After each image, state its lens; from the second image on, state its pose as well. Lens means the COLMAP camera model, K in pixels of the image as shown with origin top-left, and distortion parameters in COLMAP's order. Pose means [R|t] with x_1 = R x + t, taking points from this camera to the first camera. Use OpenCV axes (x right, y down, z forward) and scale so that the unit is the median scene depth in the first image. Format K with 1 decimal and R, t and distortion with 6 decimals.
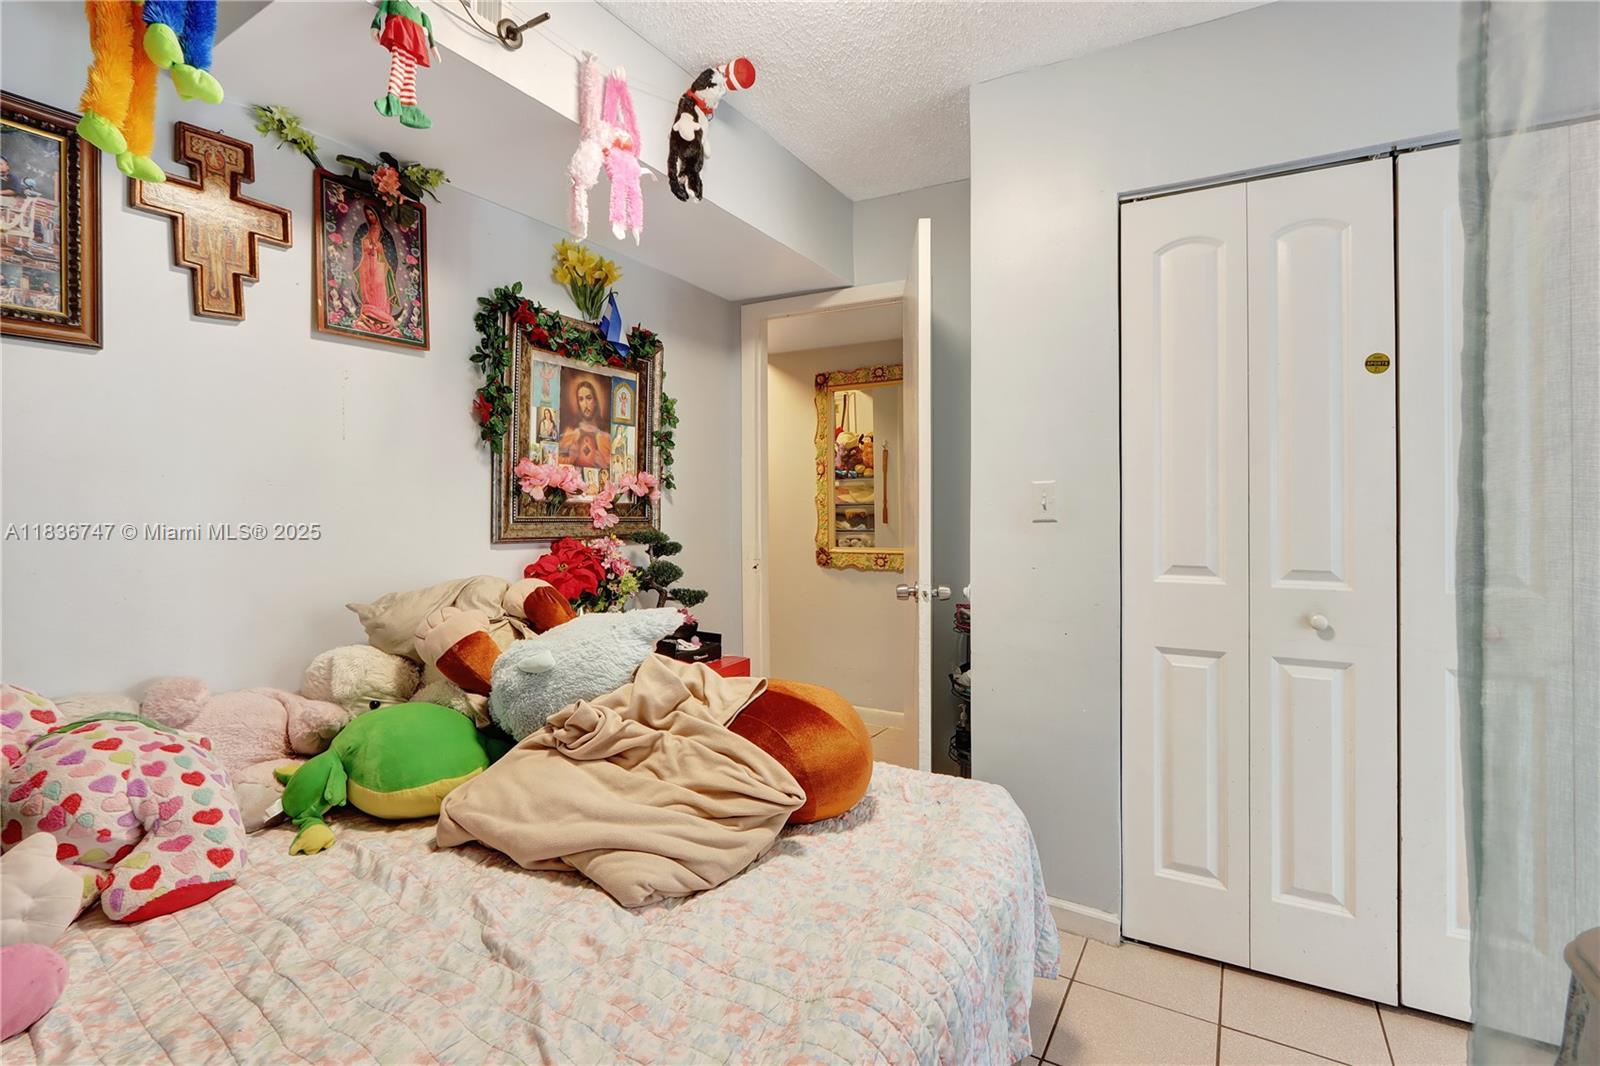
lens RADIAL K [[766.9, 0, 800.1], [0, 766.9, 519.5], [0, 0, 1]] dist [-0.000684, -0.000026]
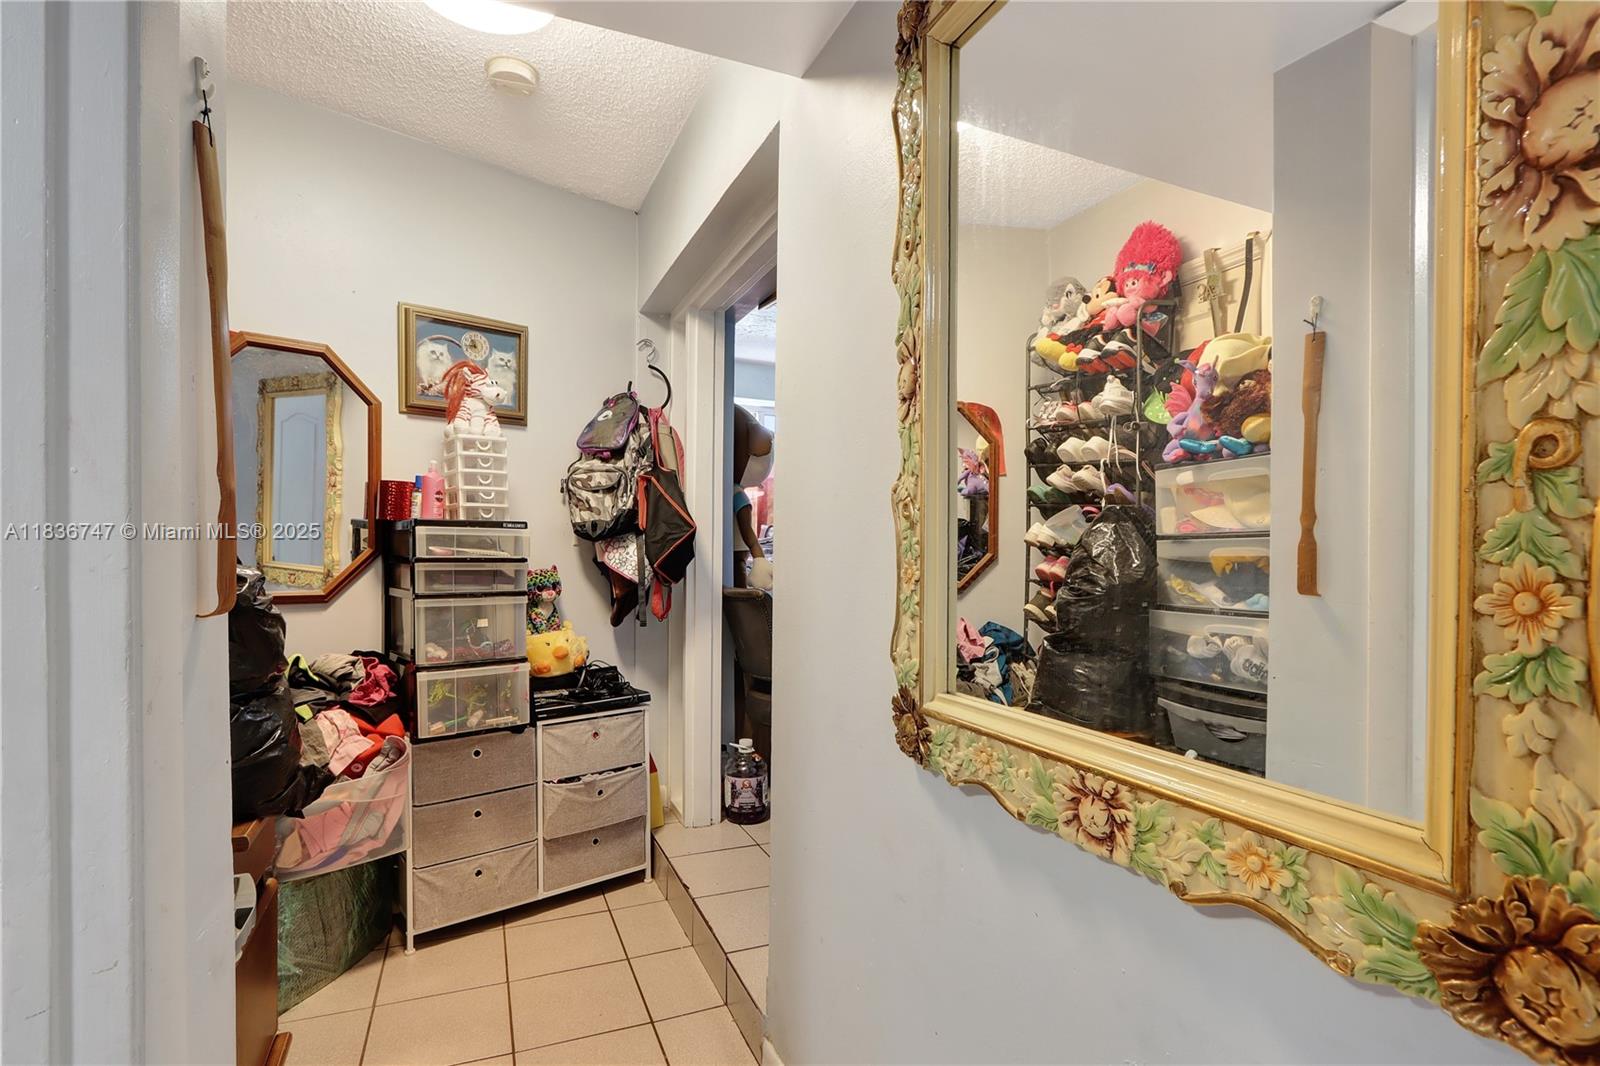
lens RADIAL K [[766.9, 0, 803.9], [0, 766.9, 567.7], [0, 0, 1]] dist [-0.000684, -0.000026]
pose [[0.804746, 0.017434, -0.593363, 0.138640], [-0.018975, 0.999813, 0.003641, -0.002643], [0.593316, 0.008329, 0.804927, 0.715587]]
